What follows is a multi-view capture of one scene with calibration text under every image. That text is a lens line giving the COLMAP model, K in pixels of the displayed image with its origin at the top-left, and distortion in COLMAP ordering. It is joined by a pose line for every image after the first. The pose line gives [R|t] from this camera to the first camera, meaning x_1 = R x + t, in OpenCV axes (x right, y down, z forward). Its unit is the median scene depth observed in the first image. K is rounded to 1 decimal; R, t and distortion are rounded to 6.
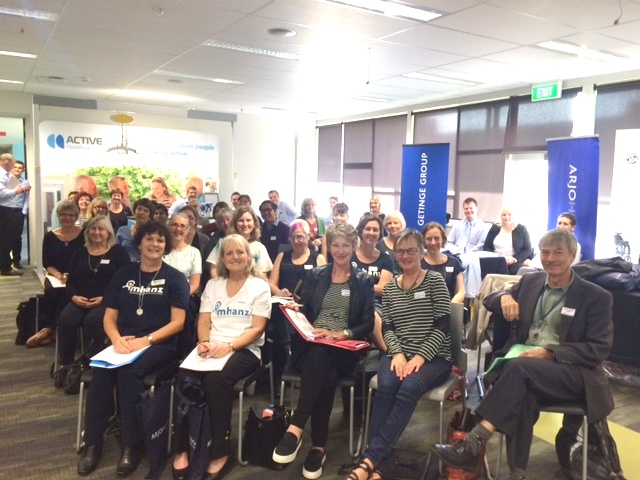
lens RADIAL K [[543.0, 0, 320.5], [0, 543.0, 240.1], [0, 0, 1]] dist [0.005810, -0.006923]
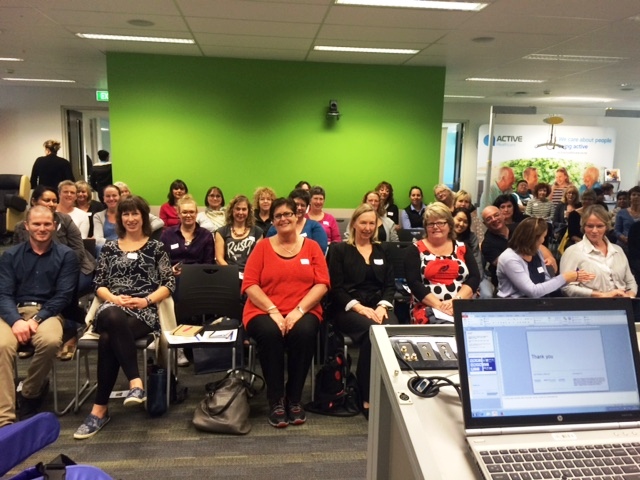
lens RADIAL K [[543.0, 0, 319.9], [0, 543.0, 239.4], [0, 0, 1]] dist [0.005810, -0.006923]
pose [[0.907893, 0.048123, -0.416430, -0.284164], [-0.036953, 0.998709, 0.034847, 0.018583], [0.417569, -0.016249, 0.908500, -0.299005]]
